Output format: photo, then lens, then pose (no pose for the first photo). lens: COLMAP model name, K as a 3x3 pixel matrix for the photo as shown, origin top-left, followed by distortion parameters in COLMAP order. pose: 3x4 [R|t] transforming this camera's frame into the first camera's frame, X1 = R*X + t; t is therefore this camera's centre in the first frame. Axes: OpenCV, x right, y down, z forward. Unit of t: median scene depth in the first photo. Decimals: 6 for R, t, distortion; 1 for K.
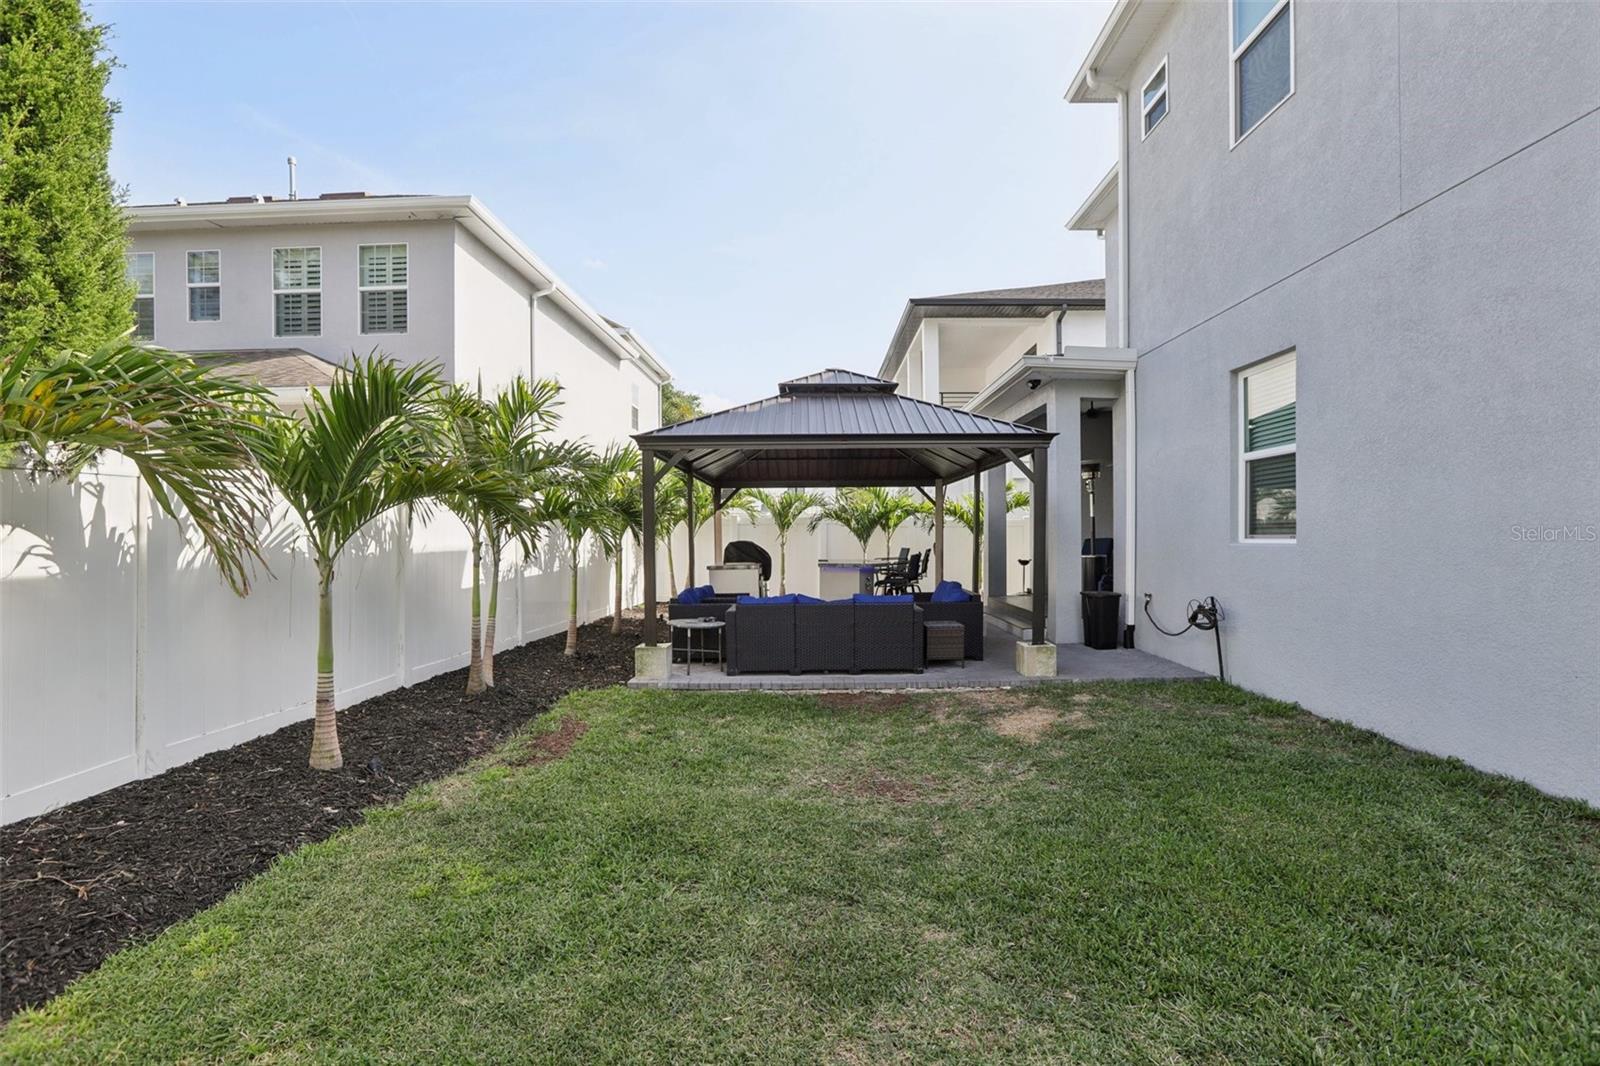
lens RADIAL K [[724.0, 0, 798.1], [0, 724.0, 536.4], [0, 0, 1]] dist [-0.016191, 0.002800]
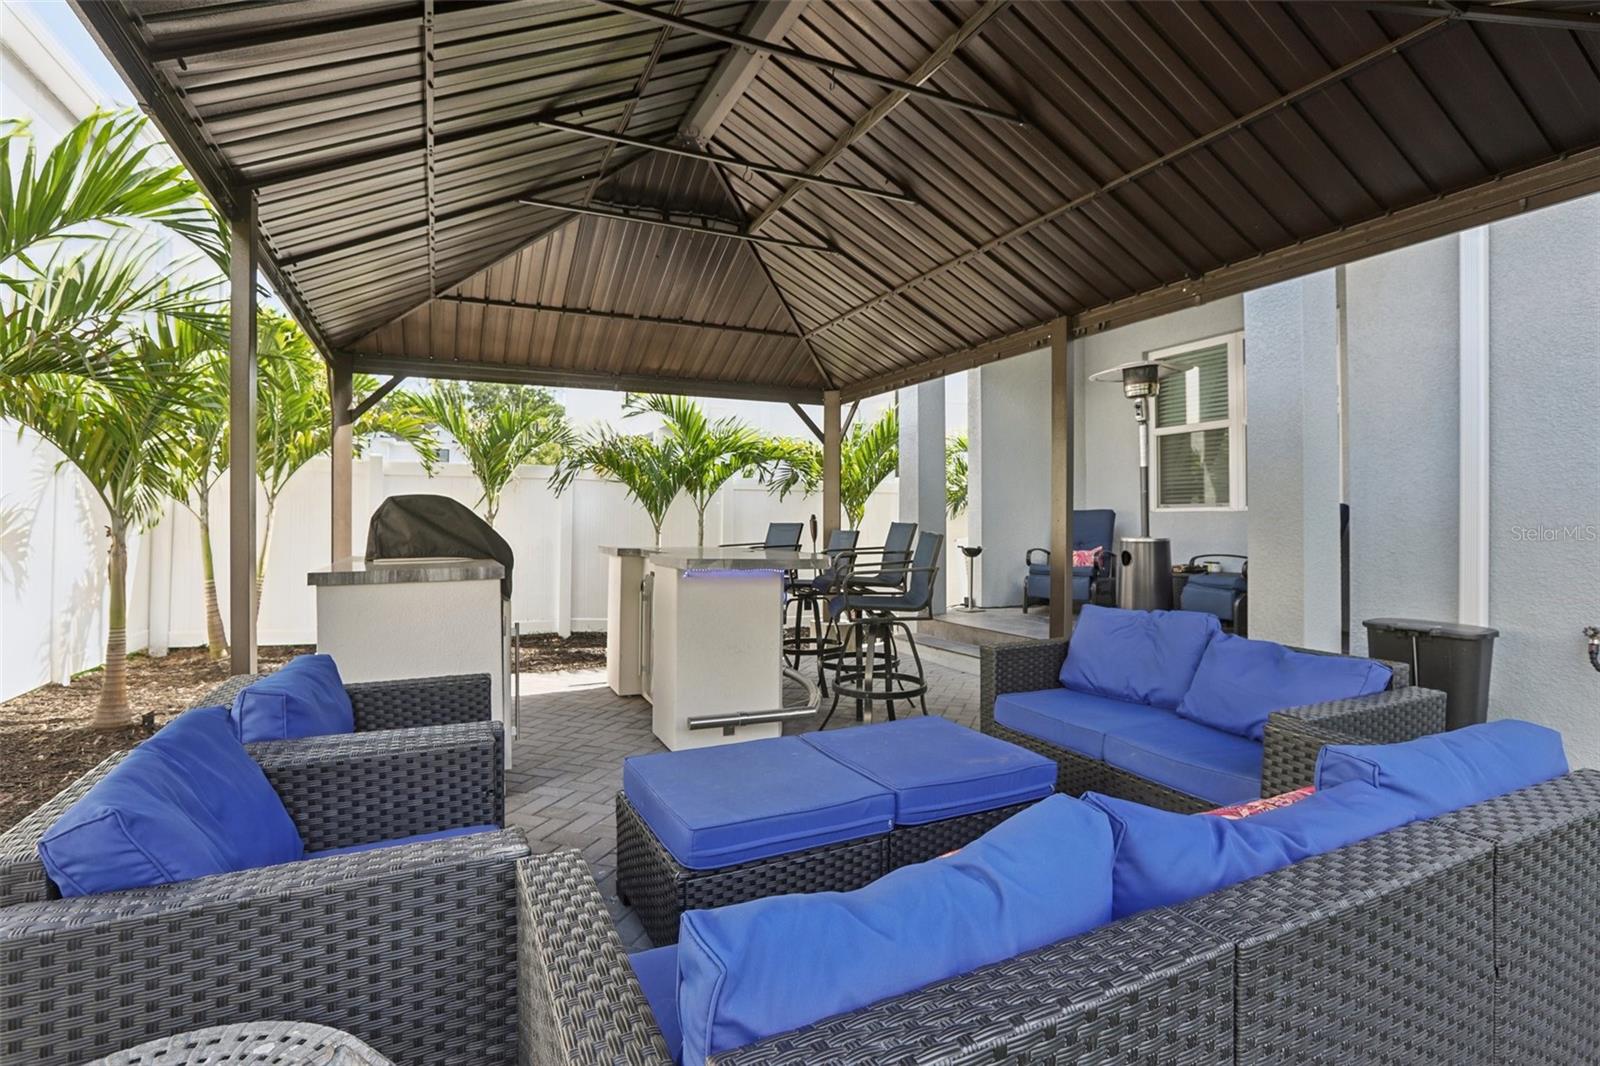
lens RADIAL K [[774.3, 0, 796.2], [0, 774.3, 517.4], [0, 0, 1]] dist [-0.003497, -0.000076]
pose [[0.906220, 0.006459, 0.422757, -0.063324], [-0.004322, 0.999973, -0.006014, 0.015479], [-0.422784, 0.003623, 0.906223, 0.503450]]
